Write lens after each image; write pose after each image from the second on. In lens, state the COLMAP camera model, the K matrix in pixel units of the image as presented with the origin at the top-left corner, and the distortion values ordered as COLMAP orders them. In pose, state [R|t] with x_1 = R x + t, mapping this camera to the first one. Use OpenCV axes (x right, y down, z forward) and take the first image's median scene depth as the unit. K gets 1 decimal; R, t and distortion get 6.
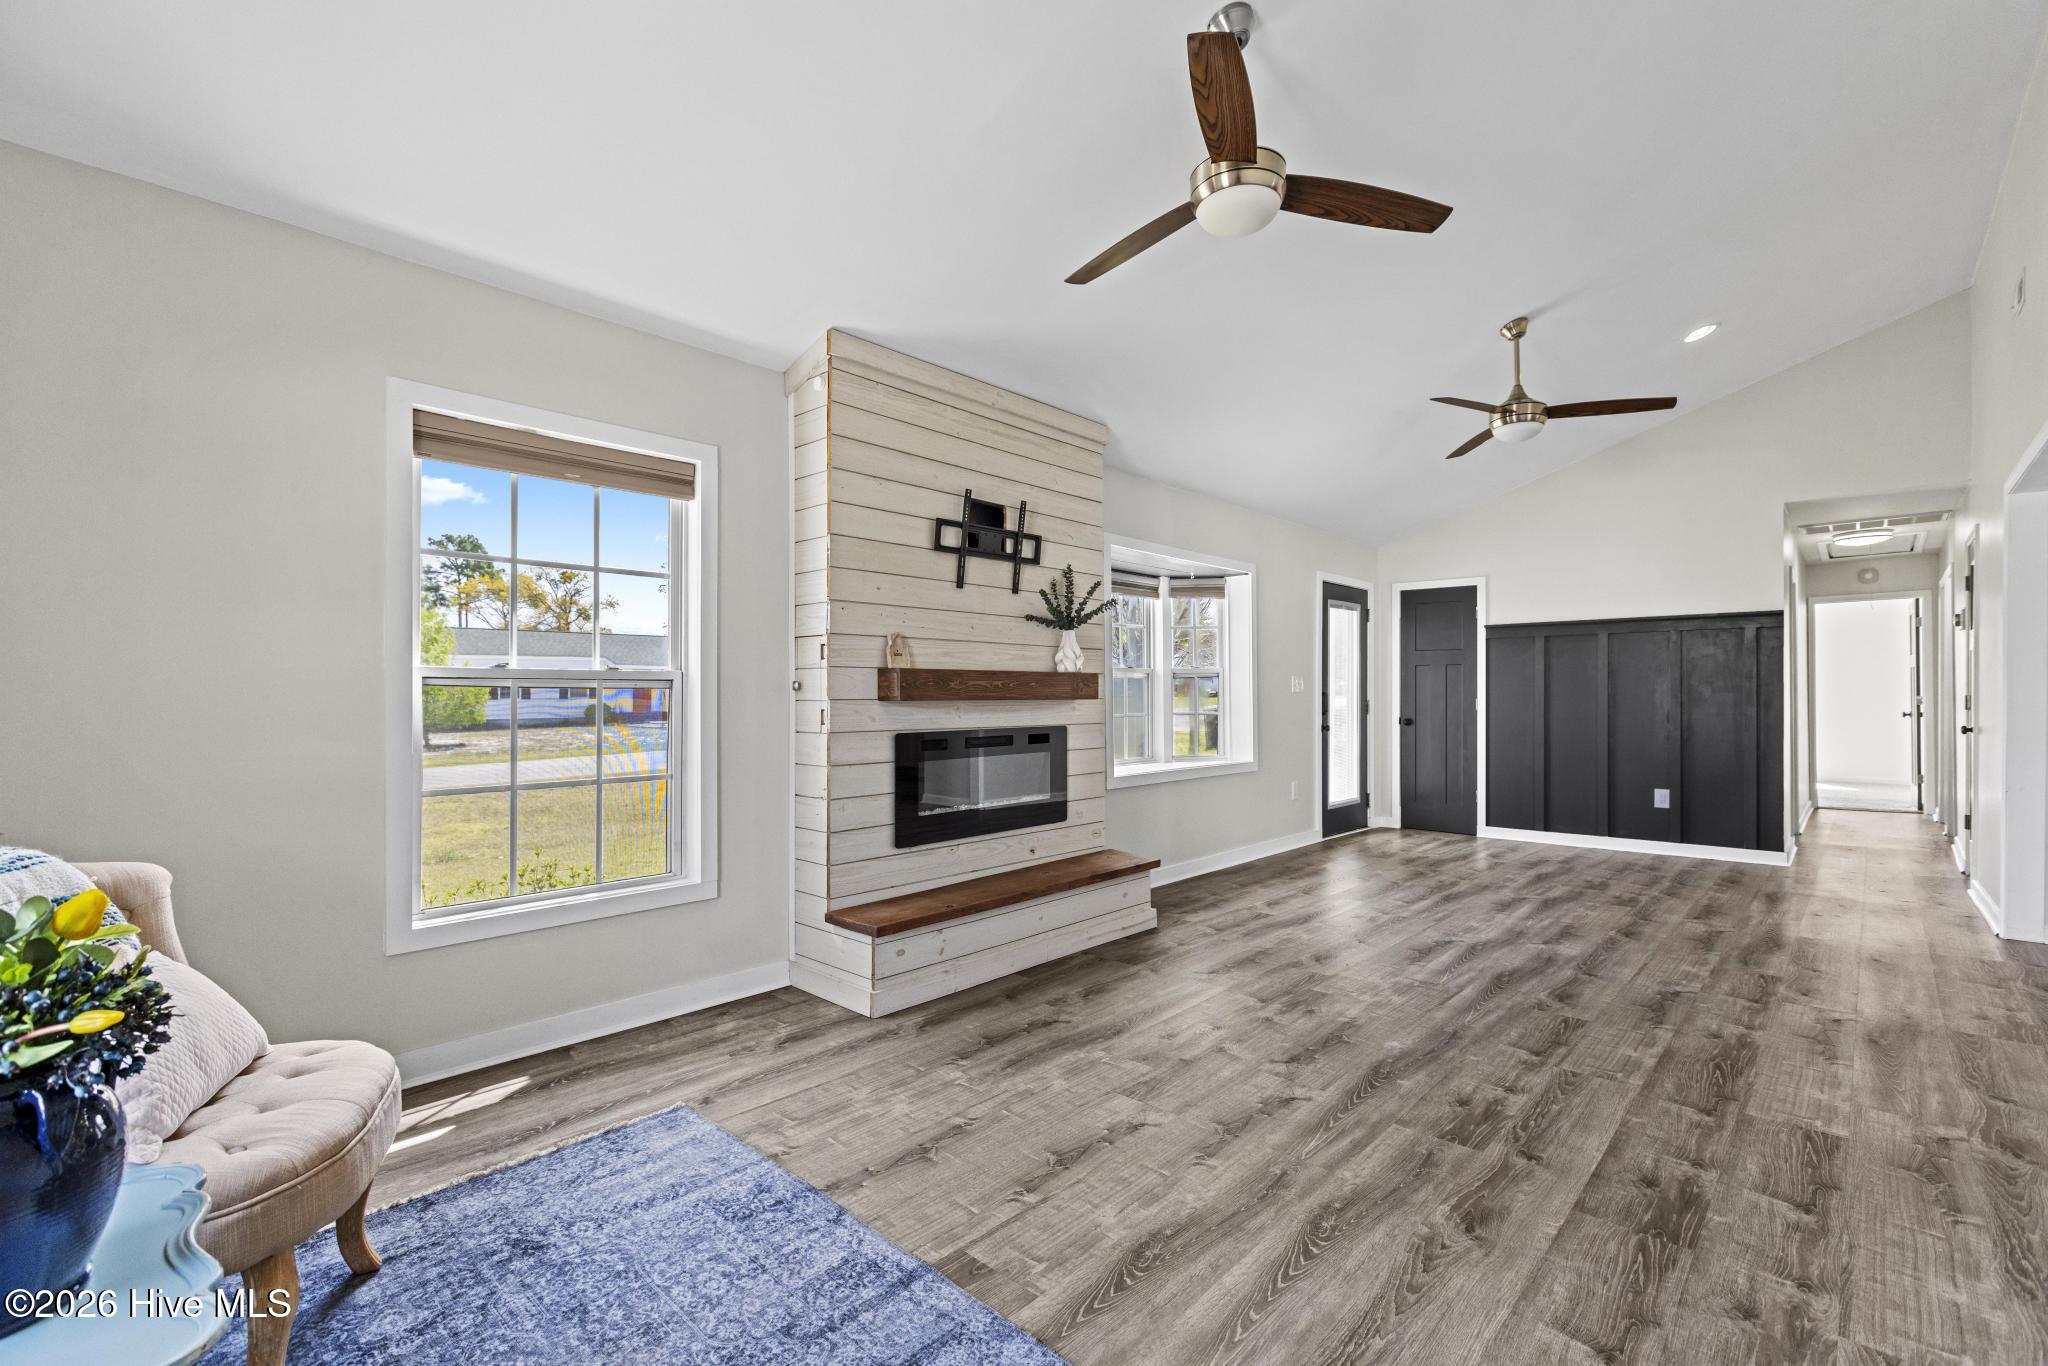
lens RADIAL K [[916.1, 0, 1027.9], [0, 916.1, 685.9], [0, 0, 1]] dist [0.000439, -0.000395]
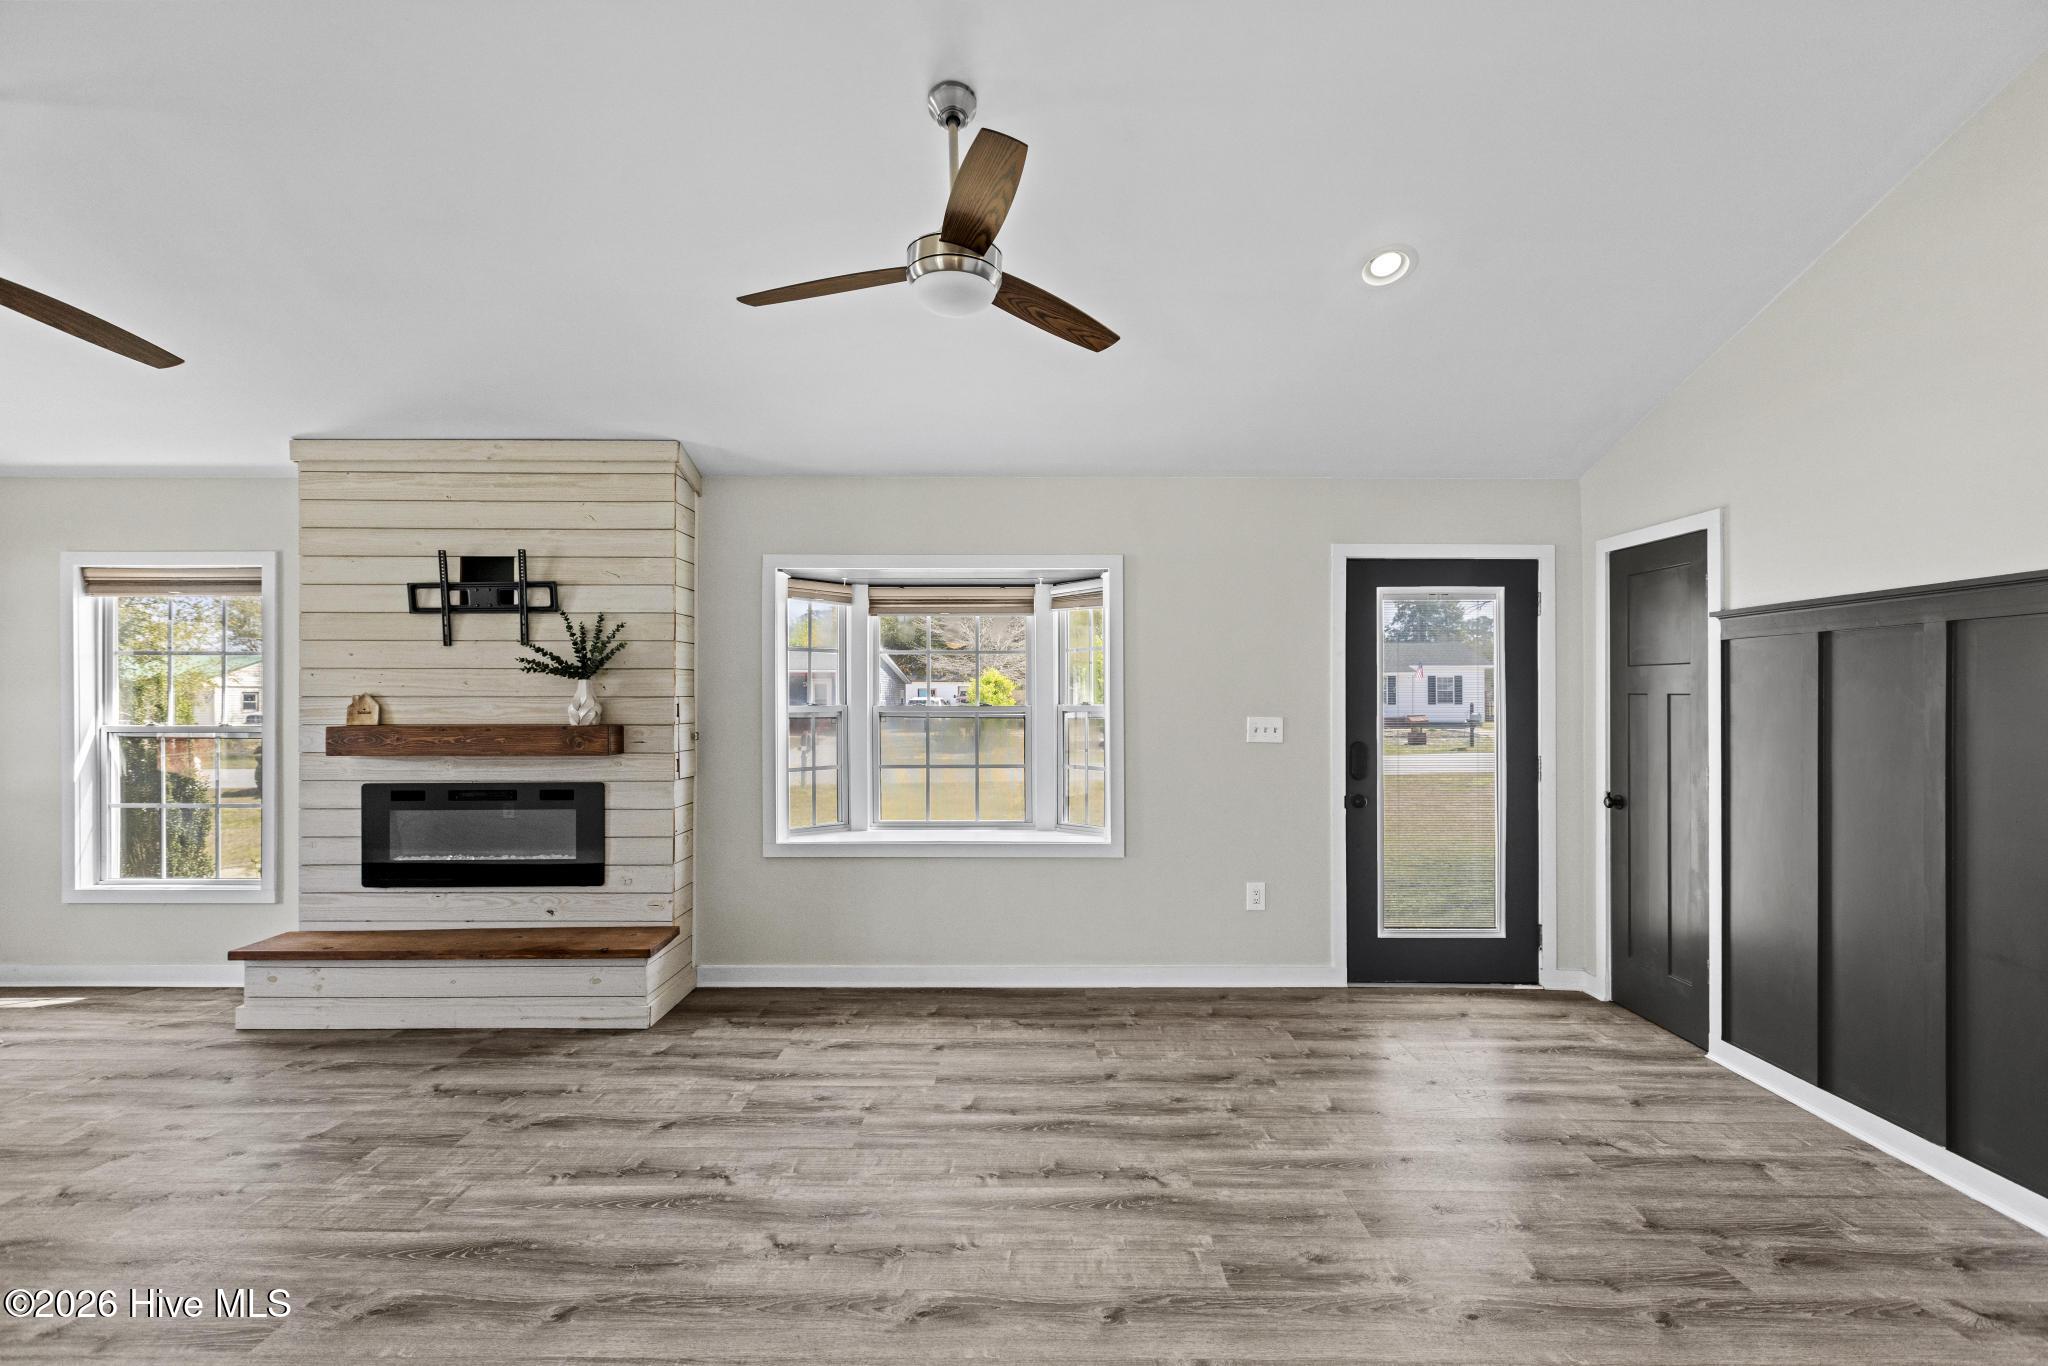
lens RADIAL K [[911.8, 0, 1028.0], [0, 911.8, 691.7], [0, 0, 1]] dist [0.003986, 0.000174]
pose [[0.673712, -0.001207, -0.738993, 1.244543], [0.006065, 0.999974, 0.003896, -0.060356], [0.738969, -0.007107, 0.673702, 0.866685]]
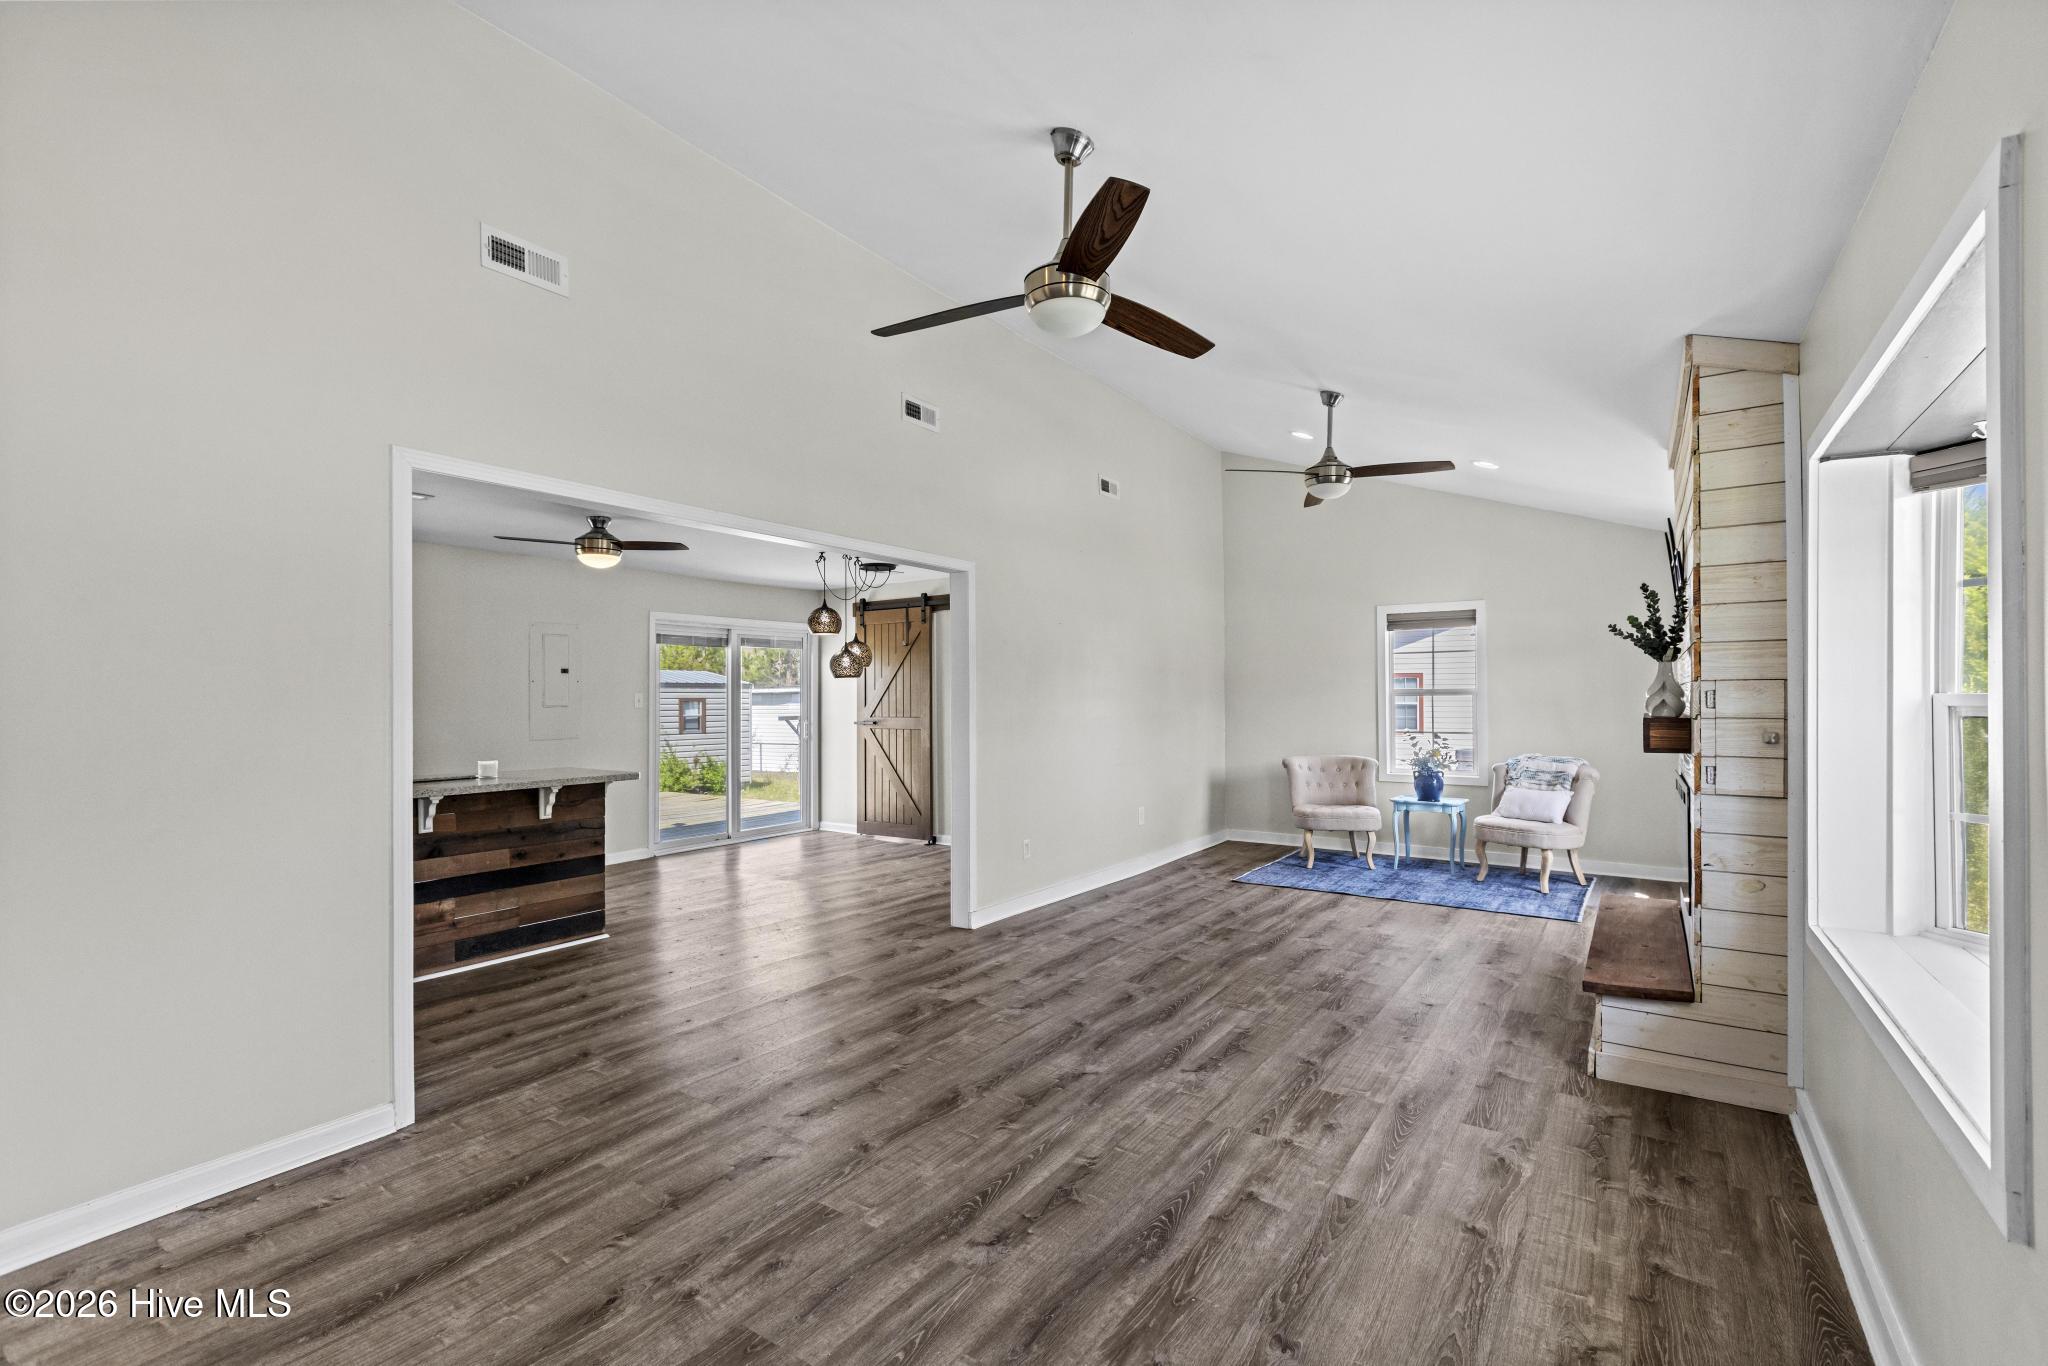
lens RADIAL K [[906.3, 0, 1030.3], [0, 906.3, 696.5], [0, 0, 1]] dist [-0.001028, -0.000220]
pose [[-0.988825, 0.005426, -0.148981, 0.837830], [0.007327, 0.999899, -0.012216, -0.032453], [0.148899, -0.013171, -0.988765, 2.040774]]
